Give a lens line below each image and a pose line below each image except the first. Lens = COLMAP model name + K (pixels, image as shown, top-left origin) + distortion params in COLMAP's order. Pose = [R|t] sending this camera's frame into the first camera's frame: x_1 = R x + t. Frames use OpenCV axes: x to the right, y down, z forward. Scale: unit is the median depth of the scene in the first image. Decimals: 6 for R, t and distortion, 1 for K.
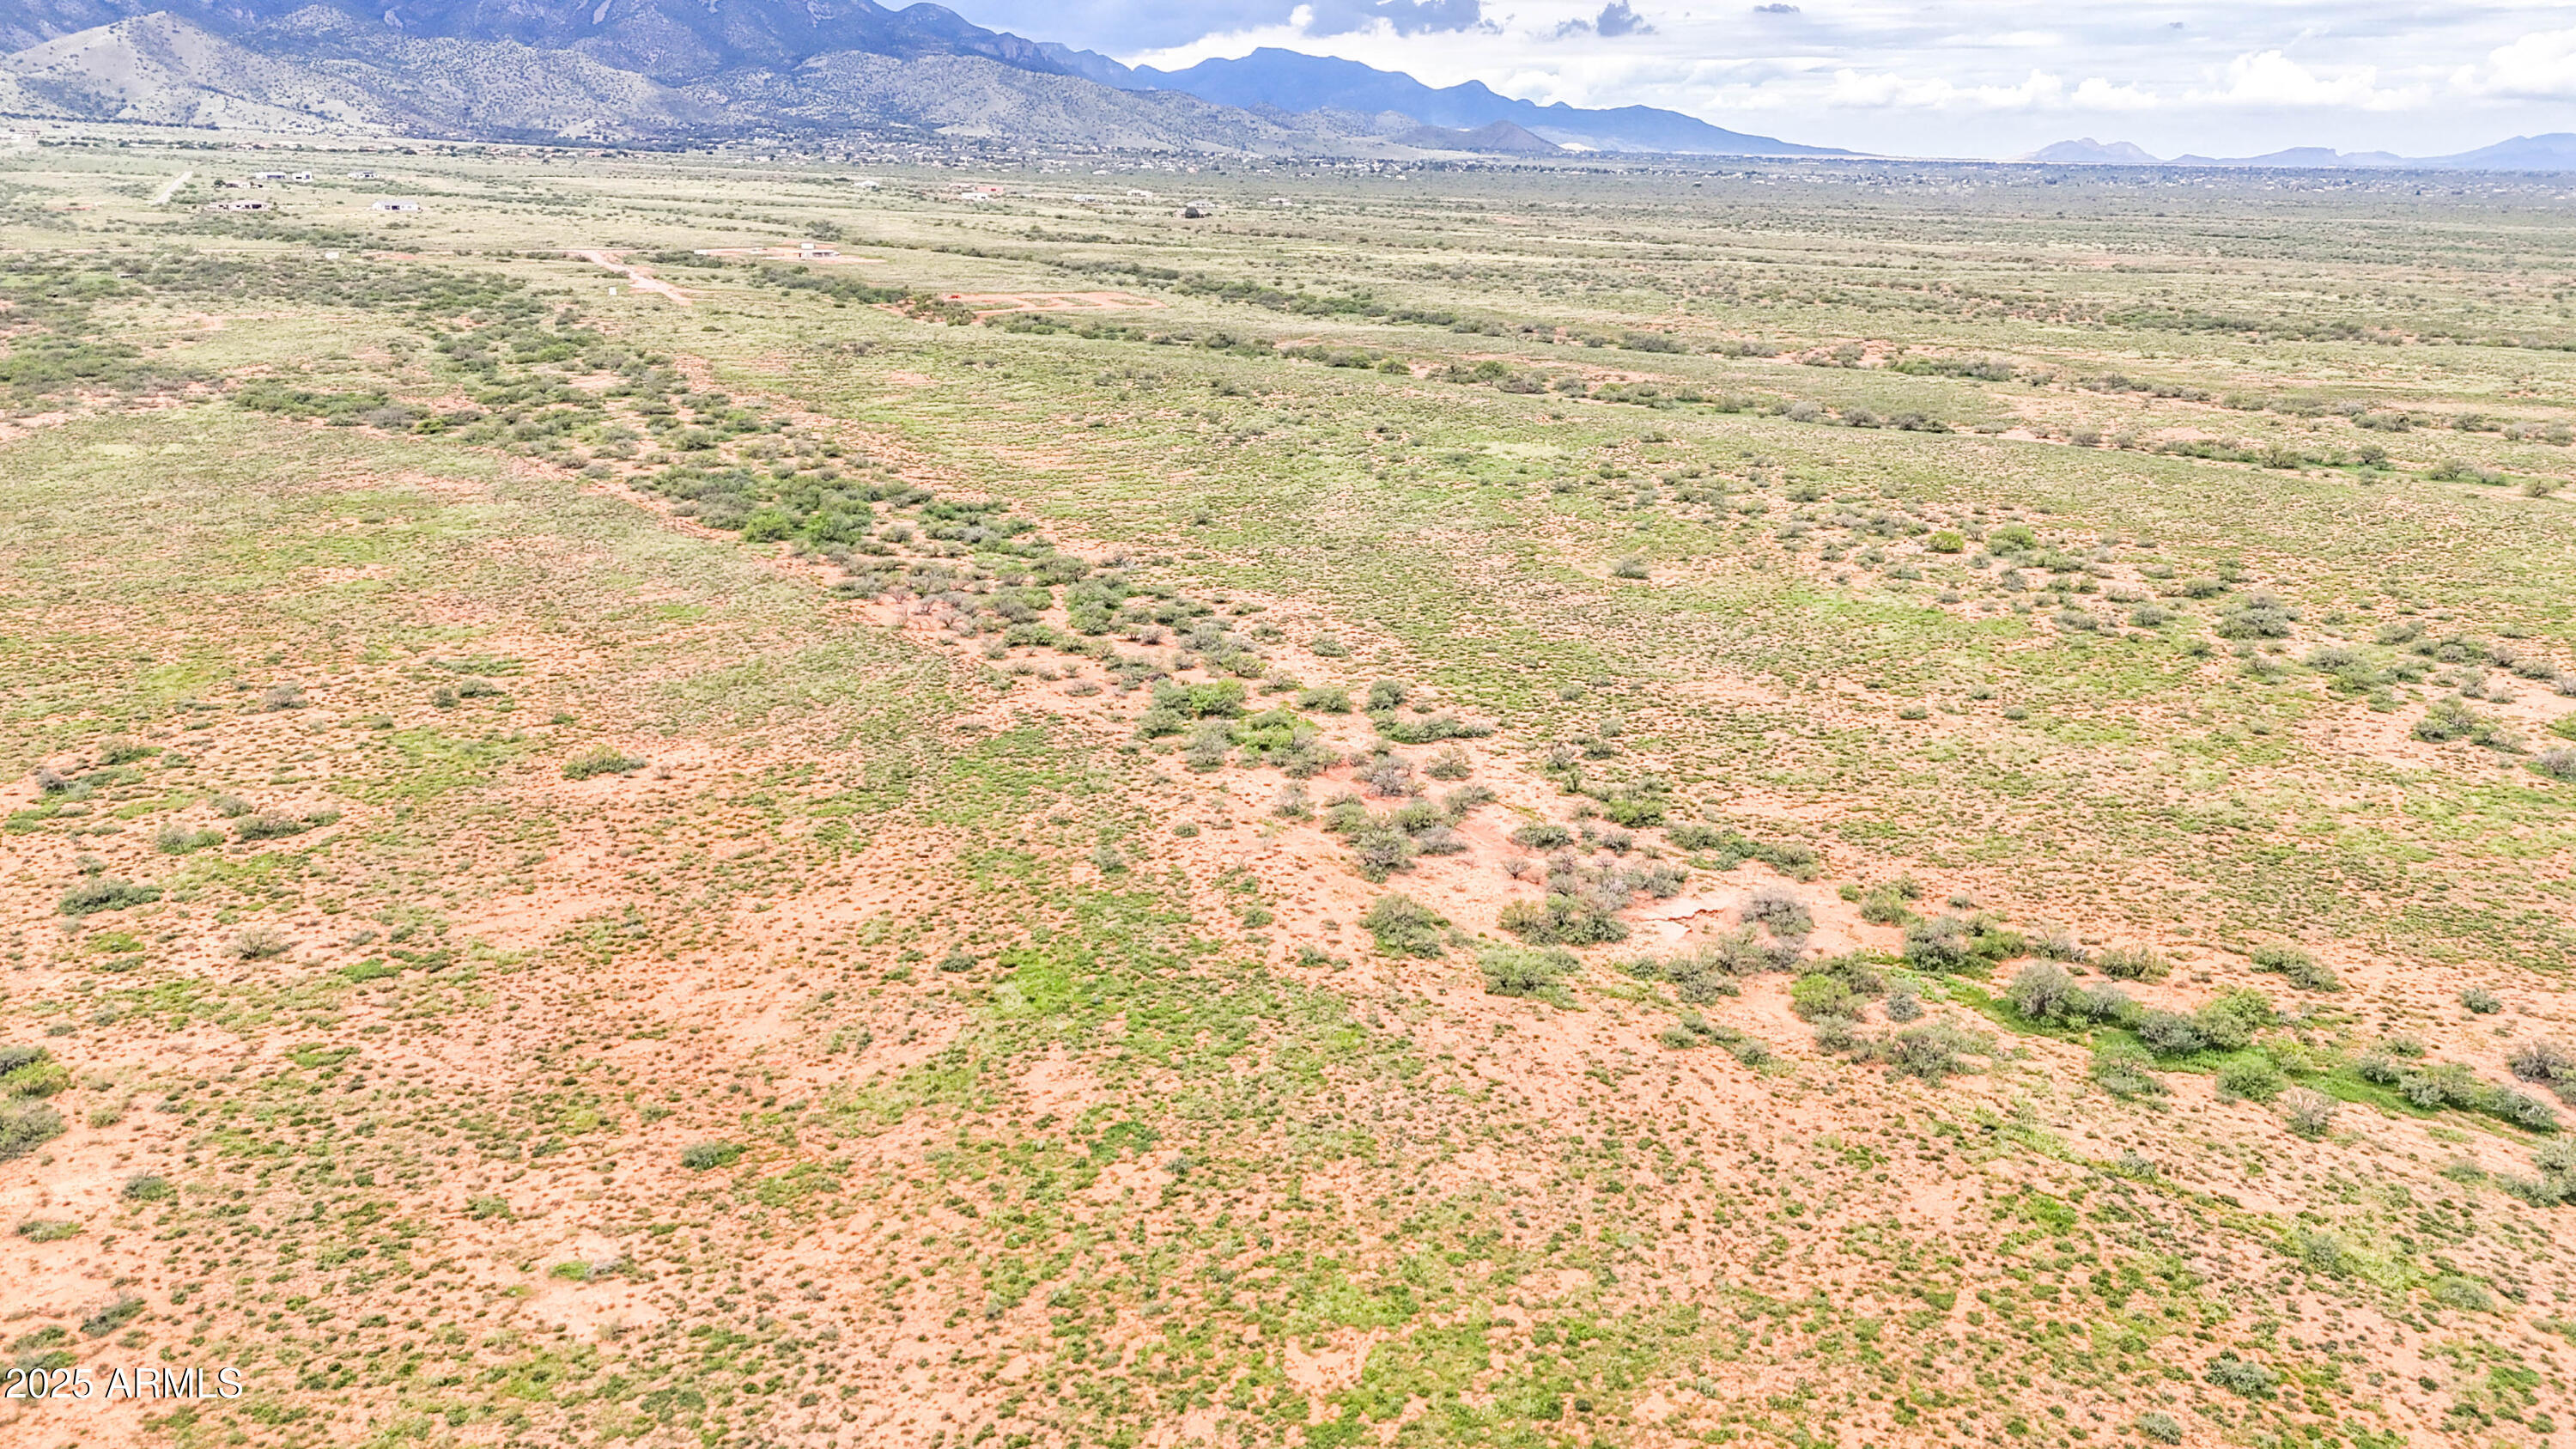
lens RADIAL K [[1888.0, 0, 1292.6], [0, 1888.0, 724.9], [0, 0, 1]] dist [0.092352, -0.093961]
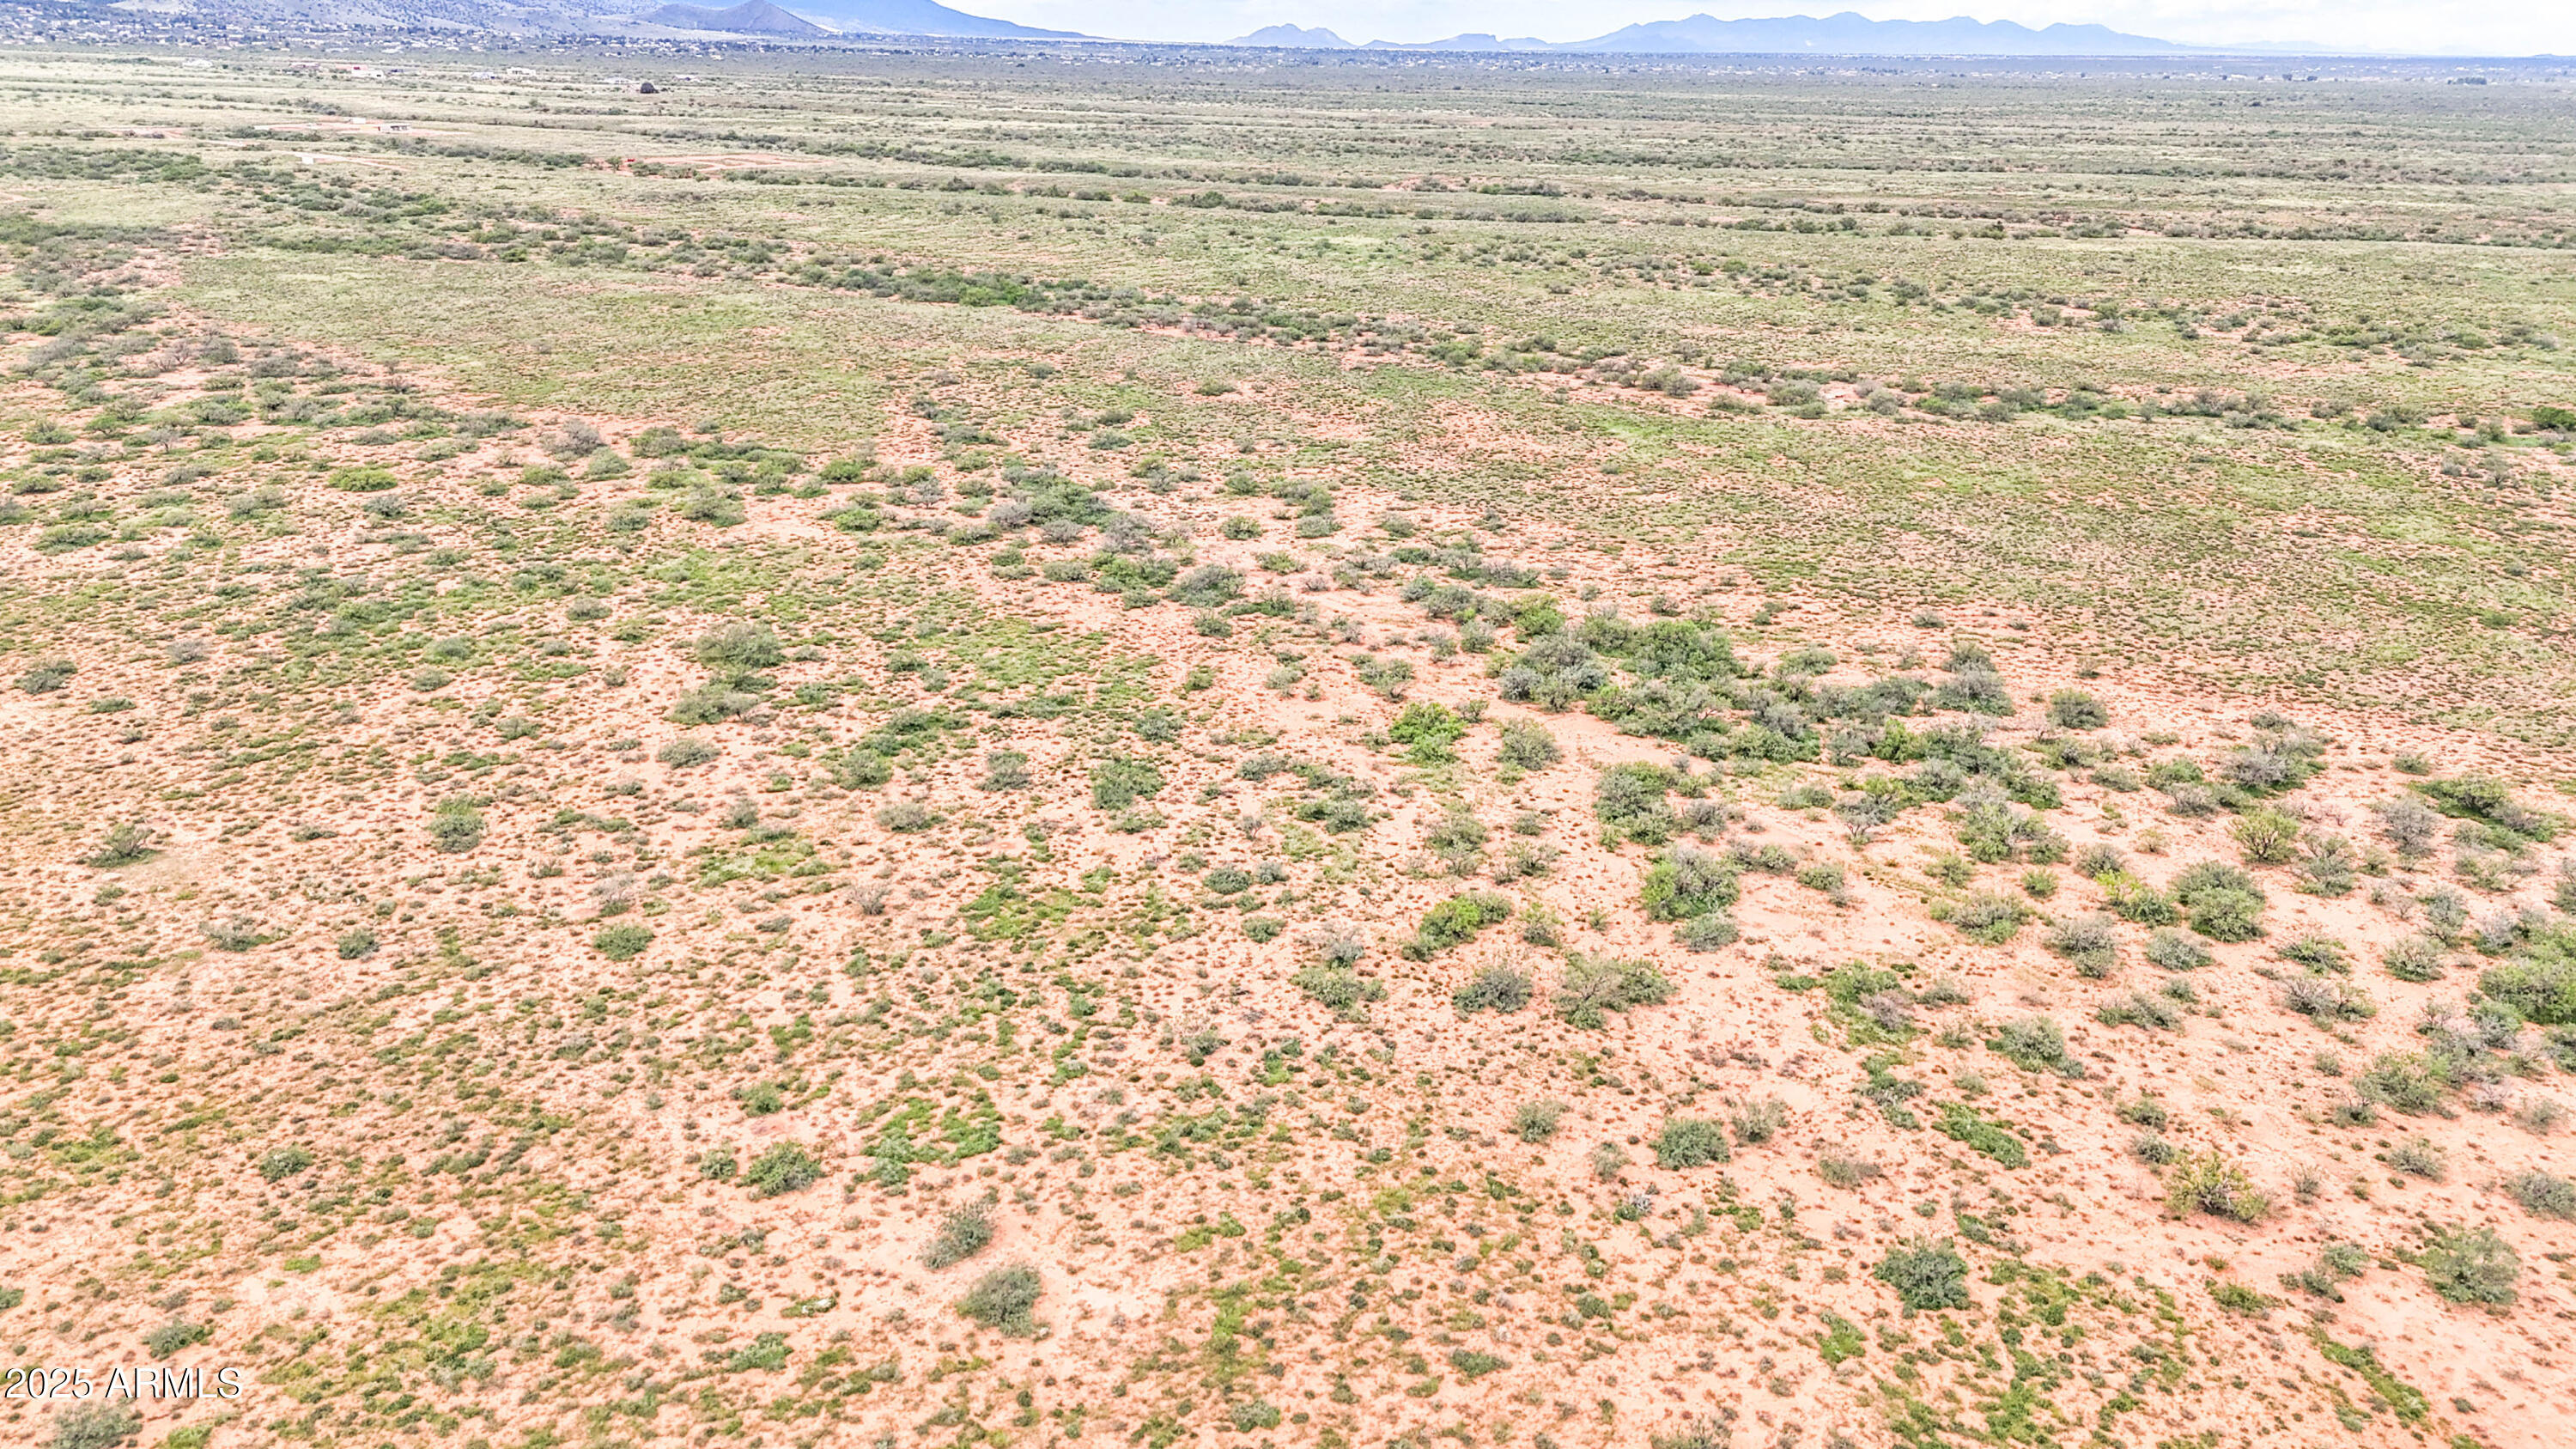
lens RADIAL K [[1893.3, 0, 1295.1], [0, 1893.3, 721.2], [0, 0, 1]] dist [0.079658, -0.079357]
pose [[0.927464, -0.129984, 0.350591, -0.673174], [0.111306, 0.991101, 0.073004, 0.143560], [-0.356960, -0.028686, 0.933679, -0.431351]]
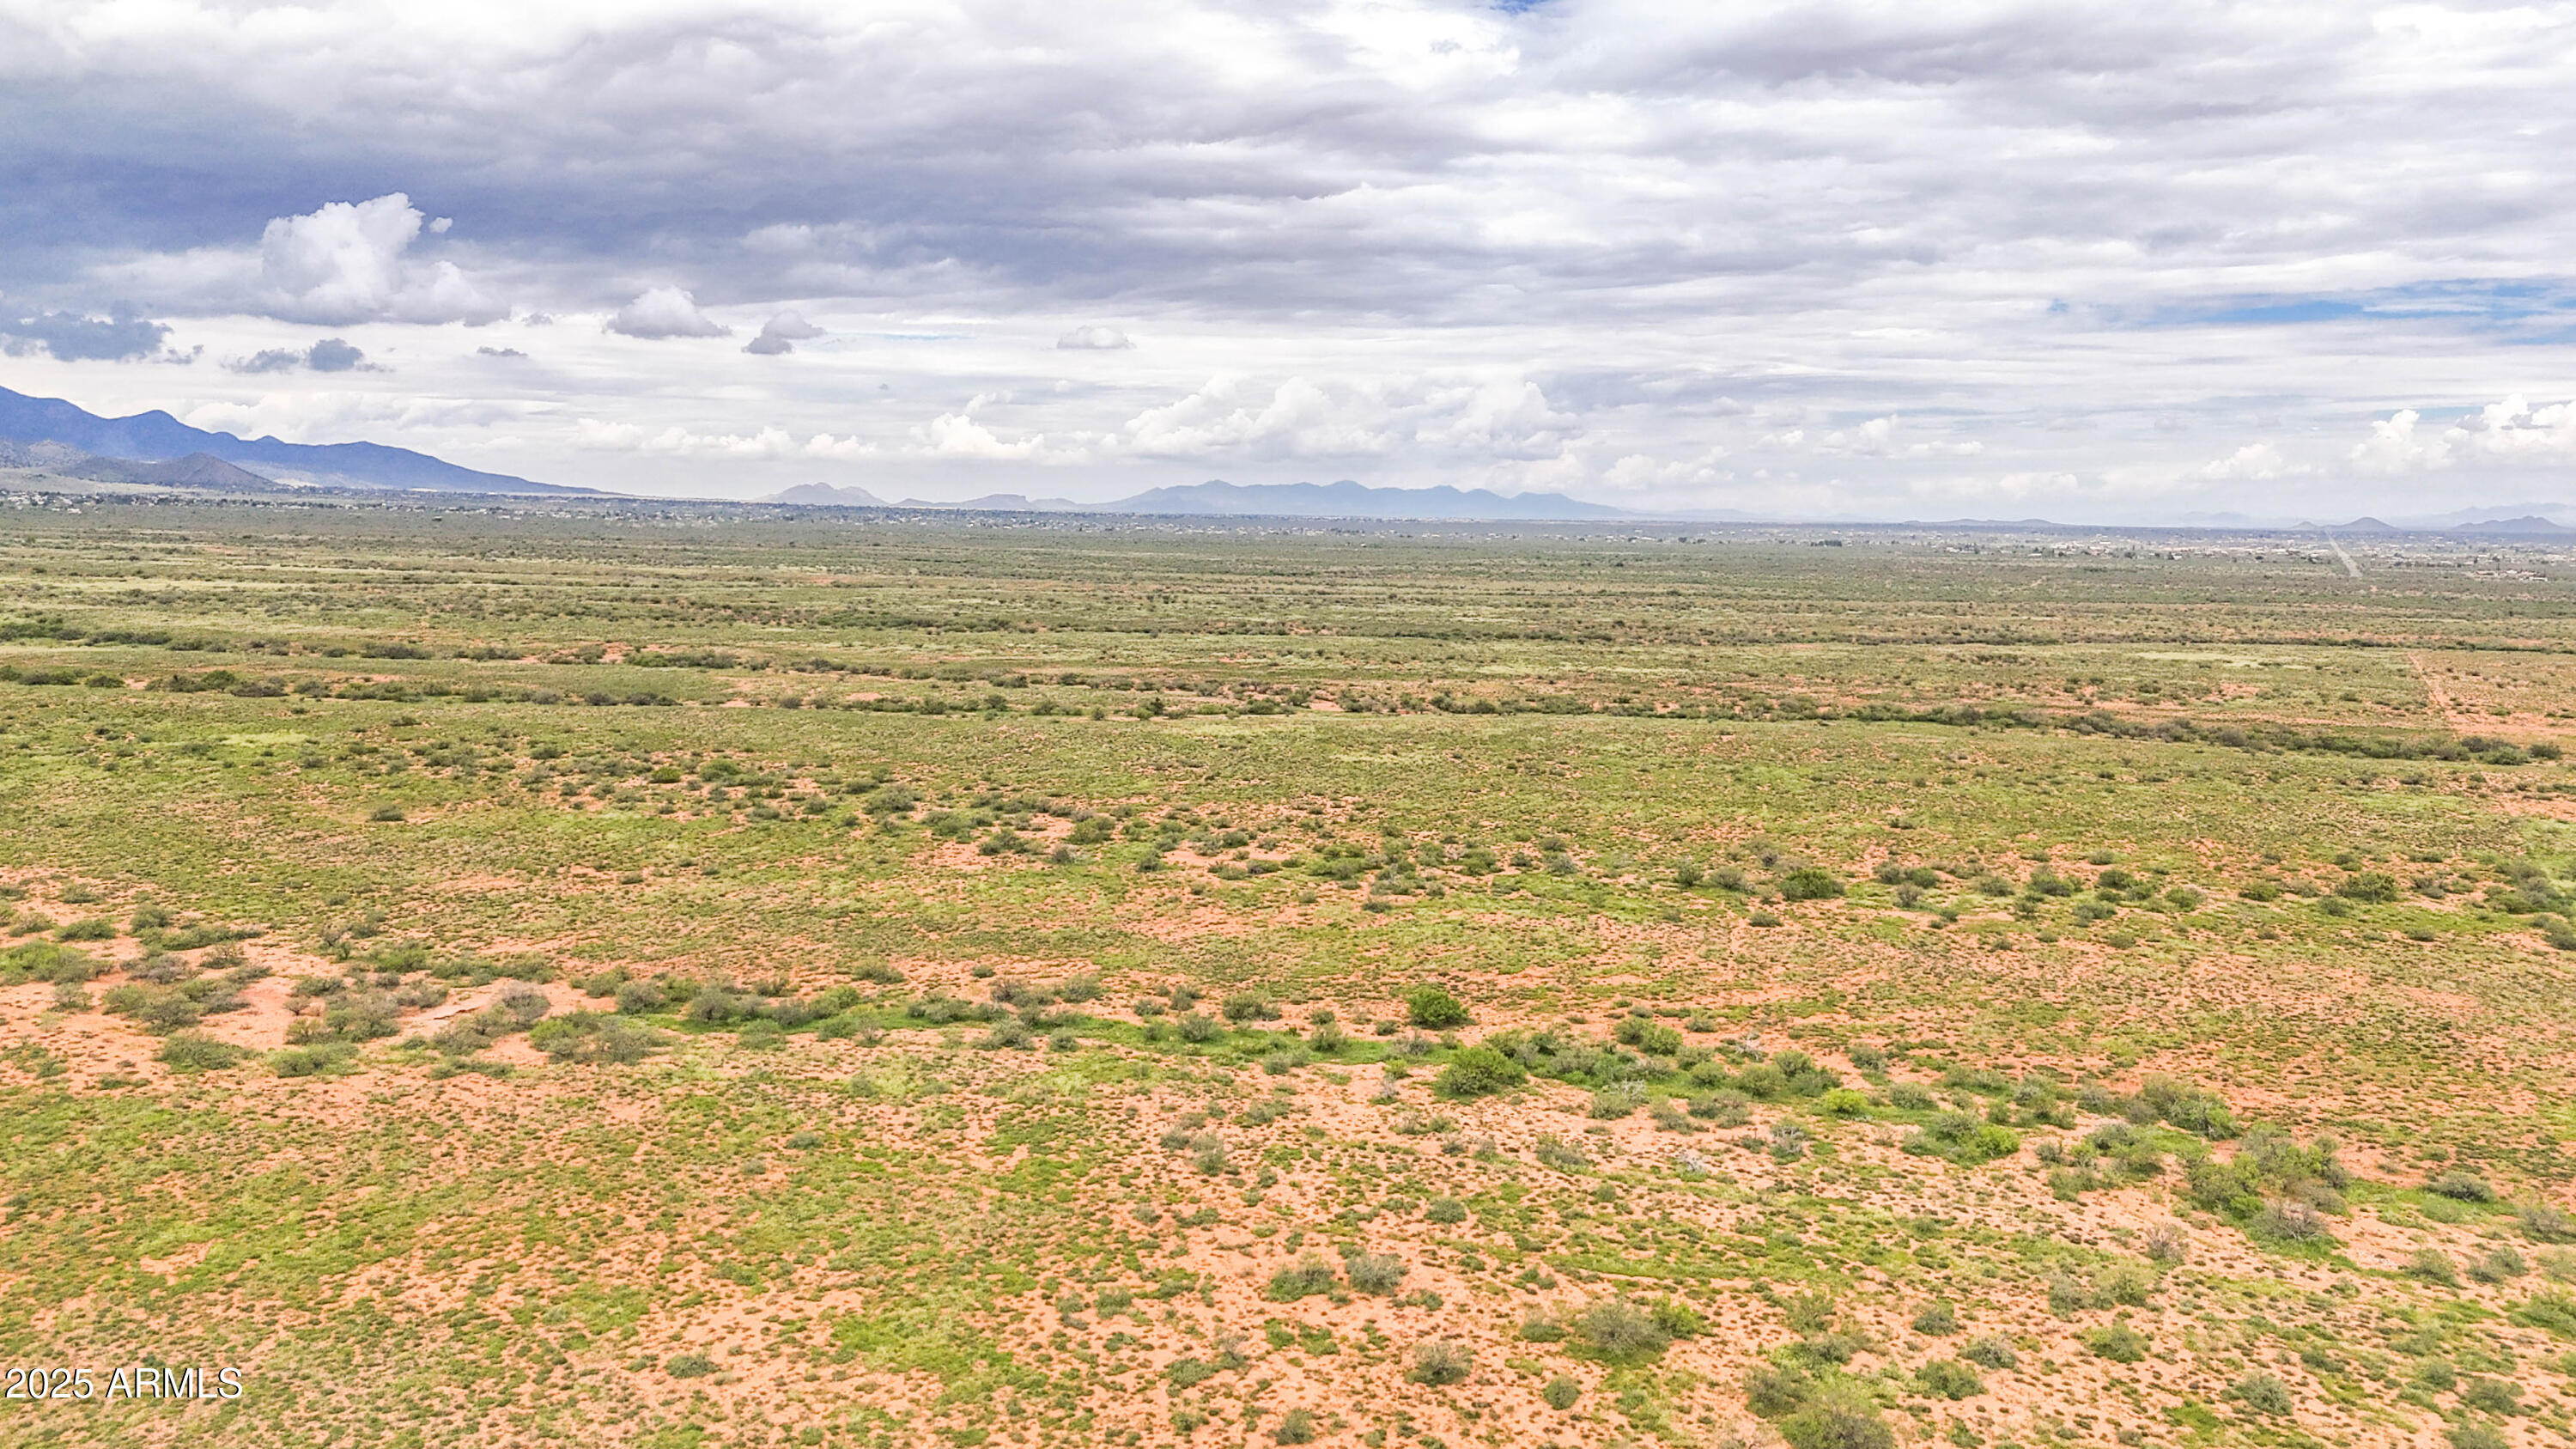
lens RADIAL K [[1893.3, 0, 1295.1], [0, 1893.3, 721.2], [0, 0, 1]] dist [0.079658, -0.079357]
pose [[0.814956, -0.066947, 0.575643, -0.039441], [0.164385, 0.979211, -0.118843, 0.097339], [-0.555720, 0.191479, 0.809019, -0.265590]]
